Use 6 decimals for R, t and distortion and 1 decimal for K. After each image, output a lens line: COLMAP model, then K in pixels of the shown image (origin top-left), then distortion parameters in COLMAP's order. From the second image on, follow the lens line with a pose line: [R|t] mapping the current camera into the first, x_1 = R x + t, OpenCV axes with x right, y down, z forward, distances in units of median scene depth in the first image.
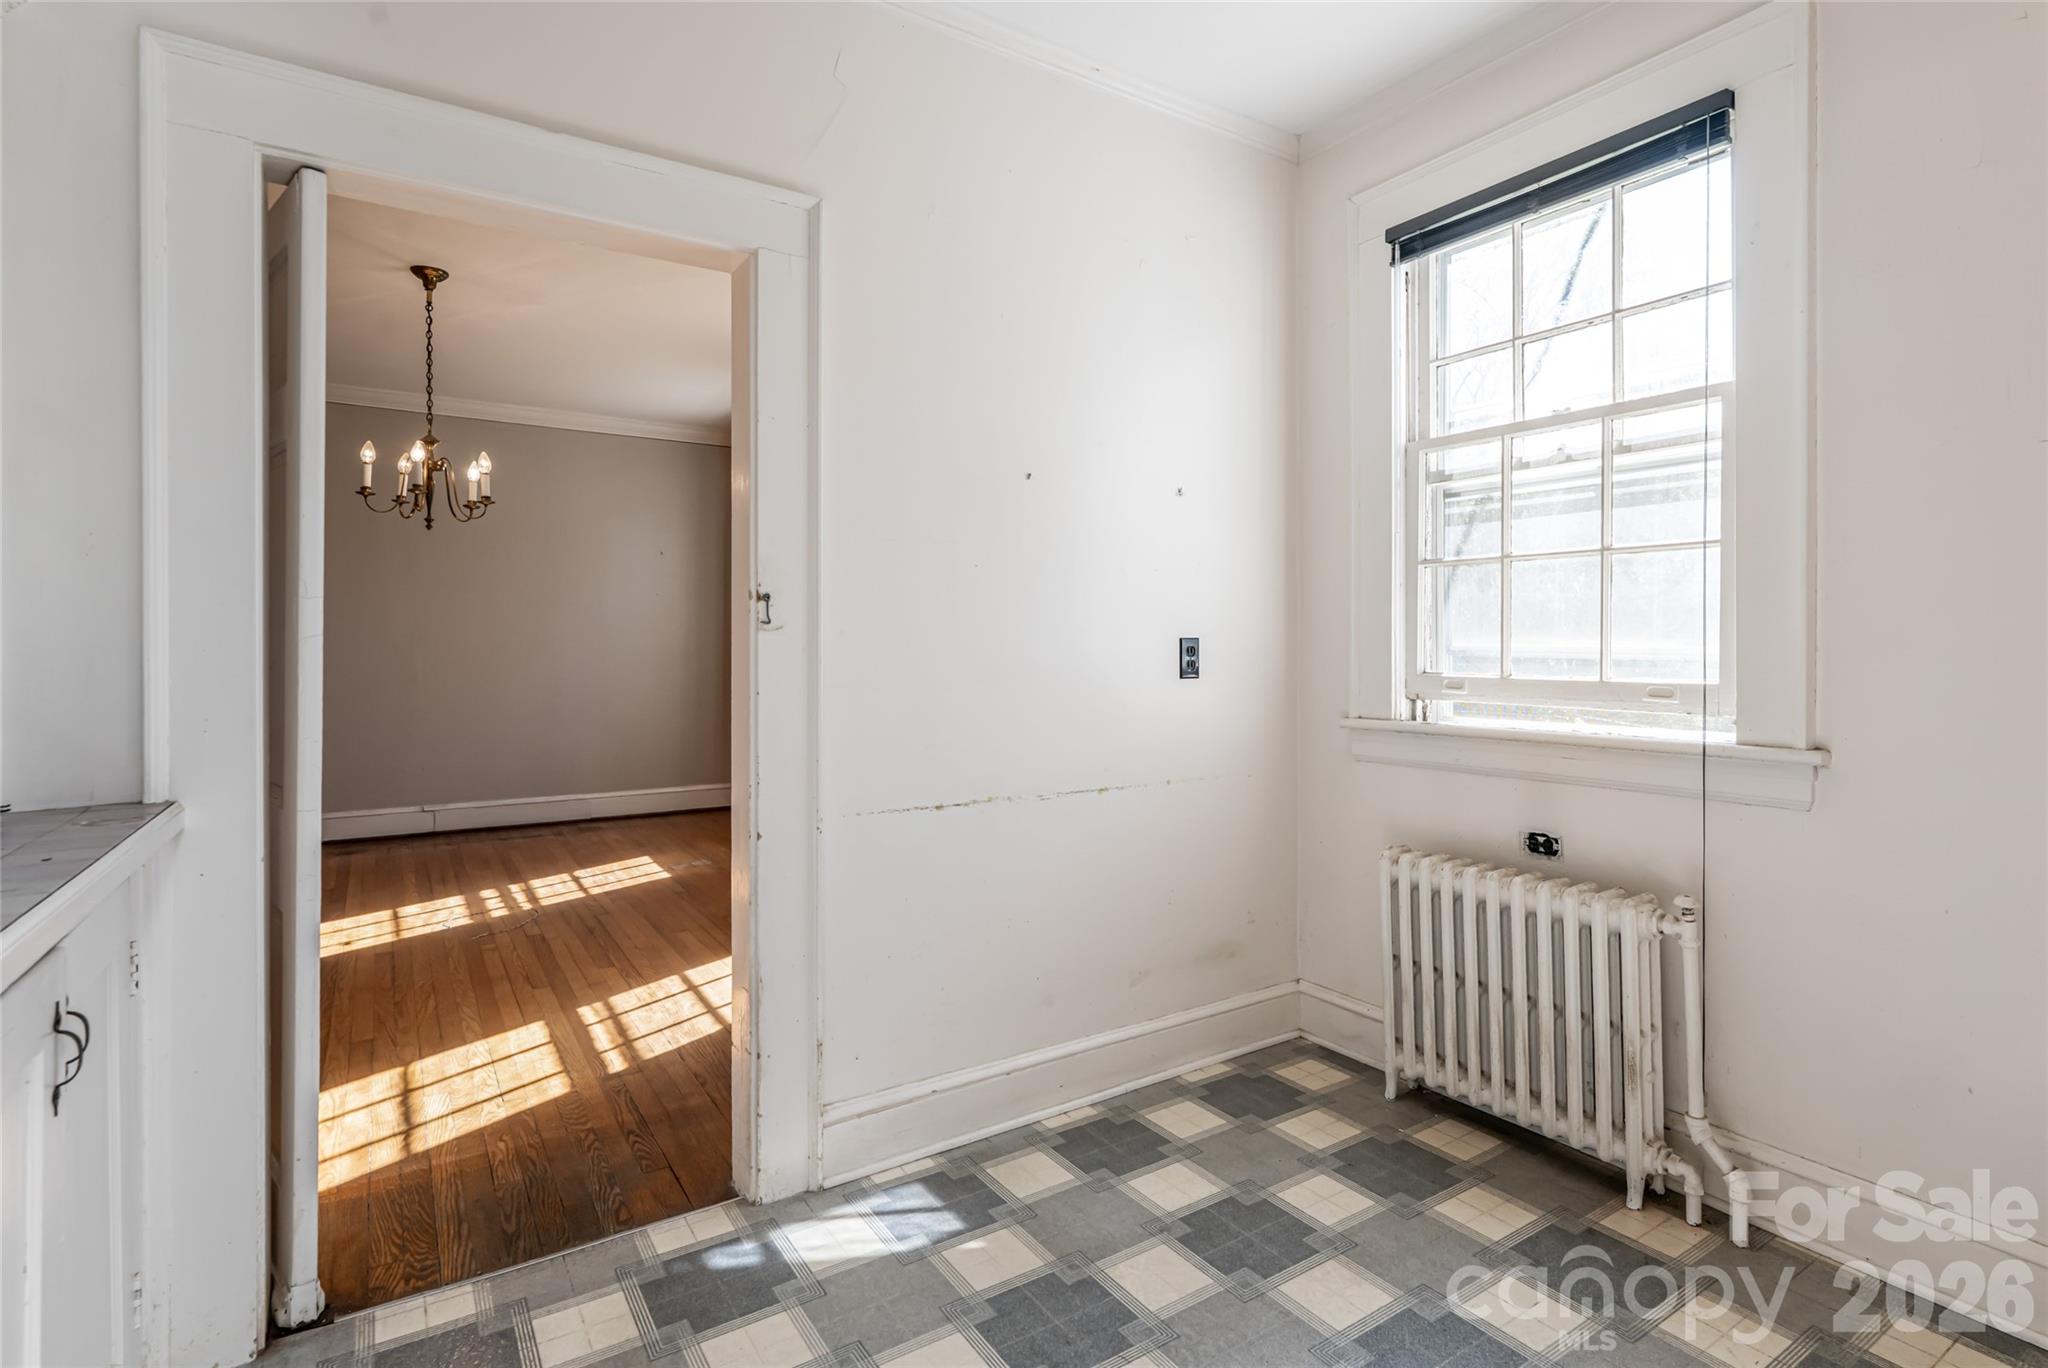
lens RADIAL K [[988.8, 0, 1024.2], [0, 988.8, 654.2], [0, 0, 1]] dist [0.000011, -0.000004]
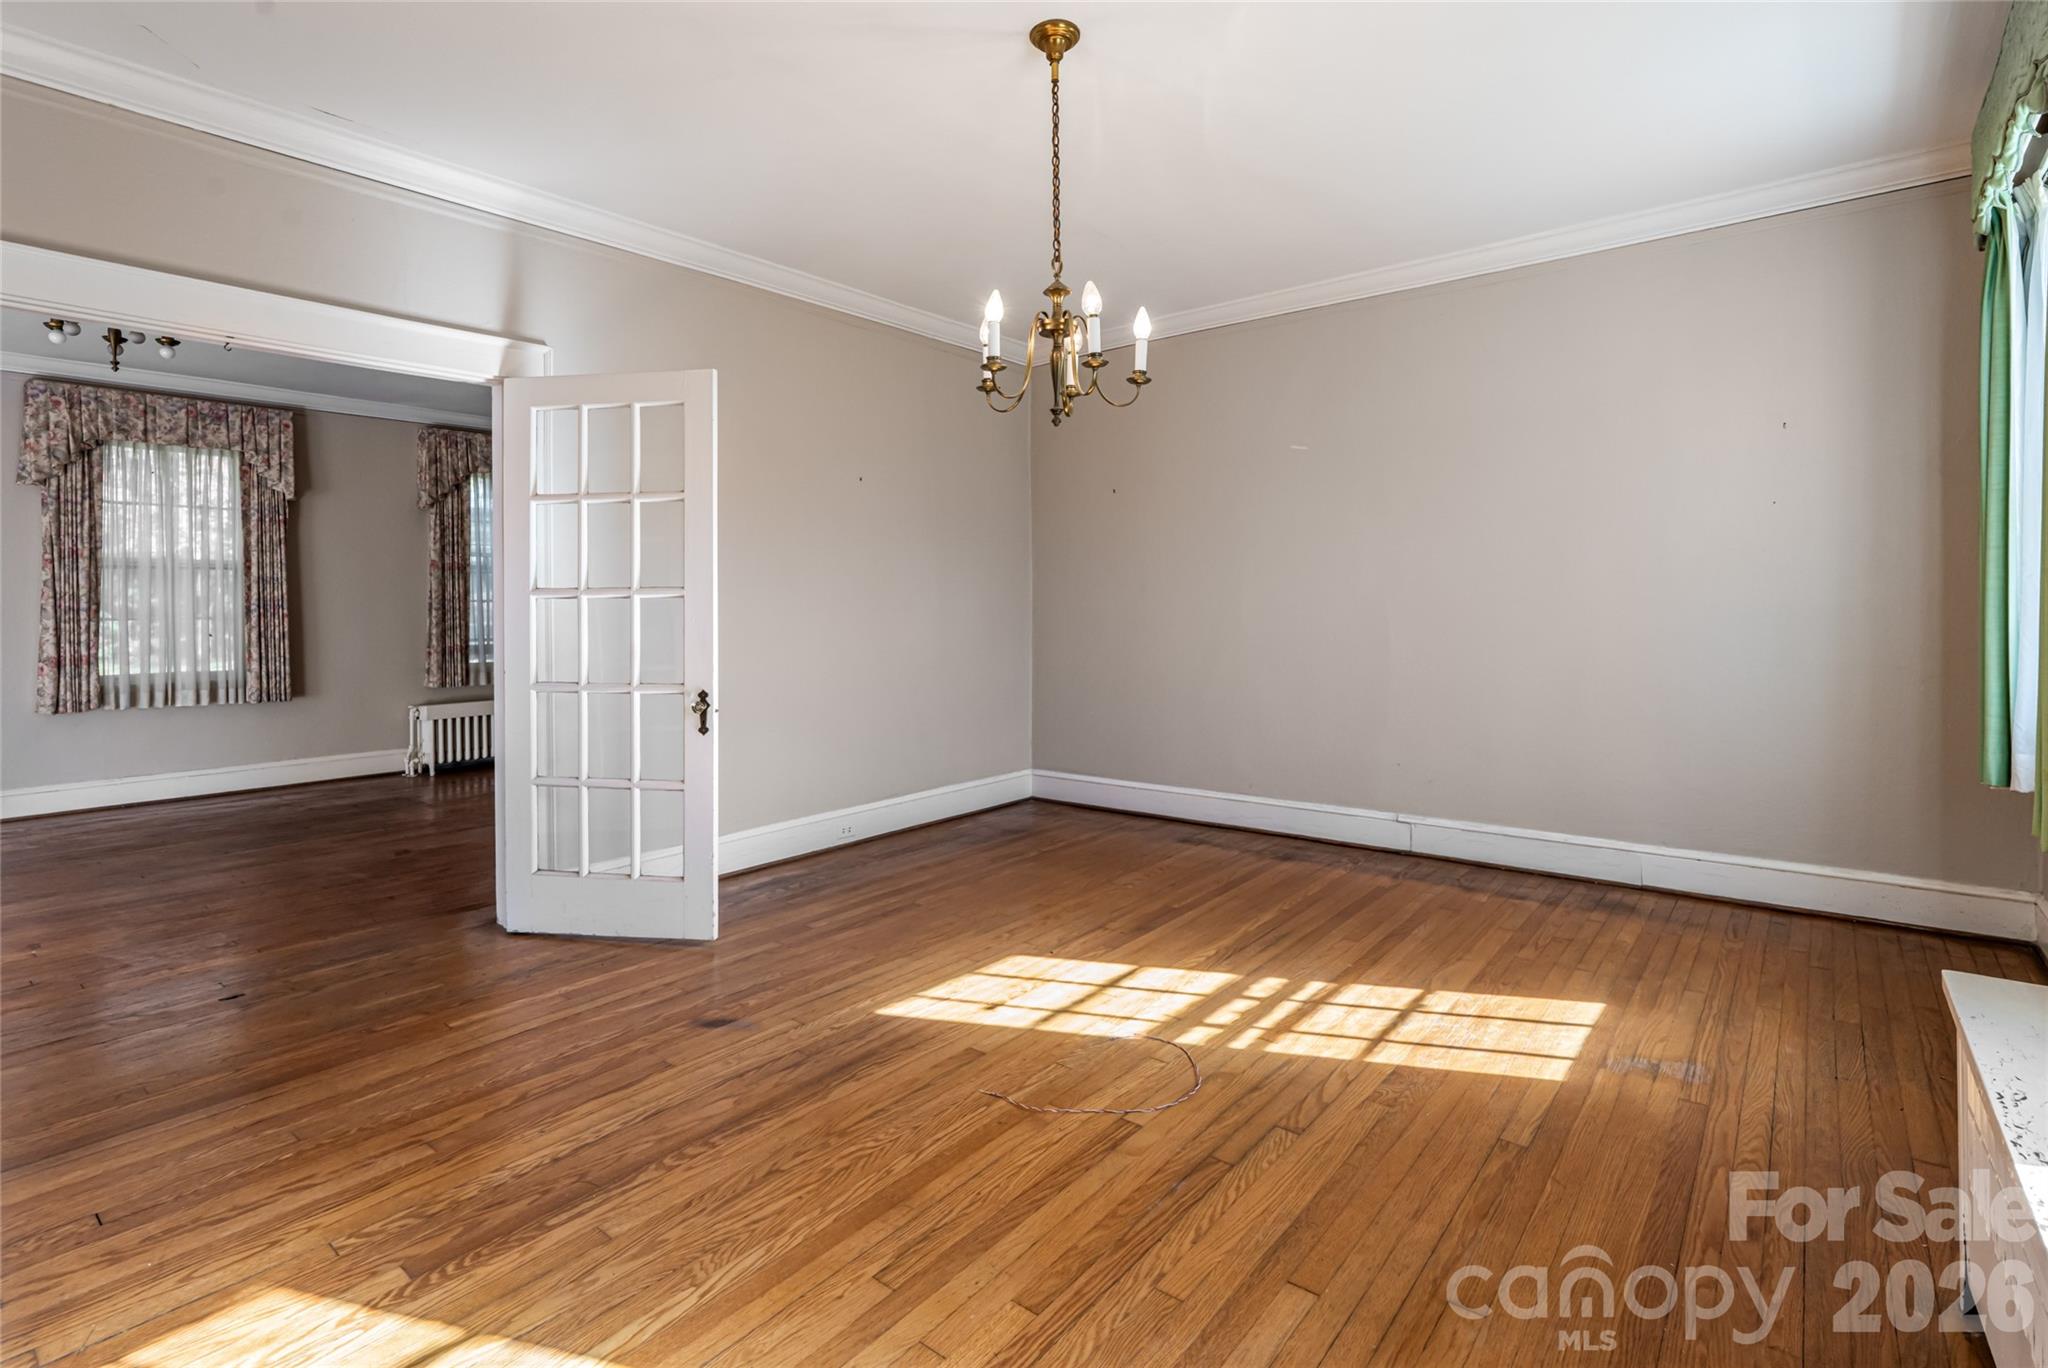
lens RADIAL K [[956.6, 0, 1025.3], [0, 956.6, 605.7], [0, 0, 1]] dist [-0.000112, -0.000001]
pose [[0.307761, 0.000118, -0.951464, -0.003483], [-0.002030, 0.999998, -0.000532, -0.006657], [0.951461, 0.002095, 0.307761, 0.791959]]
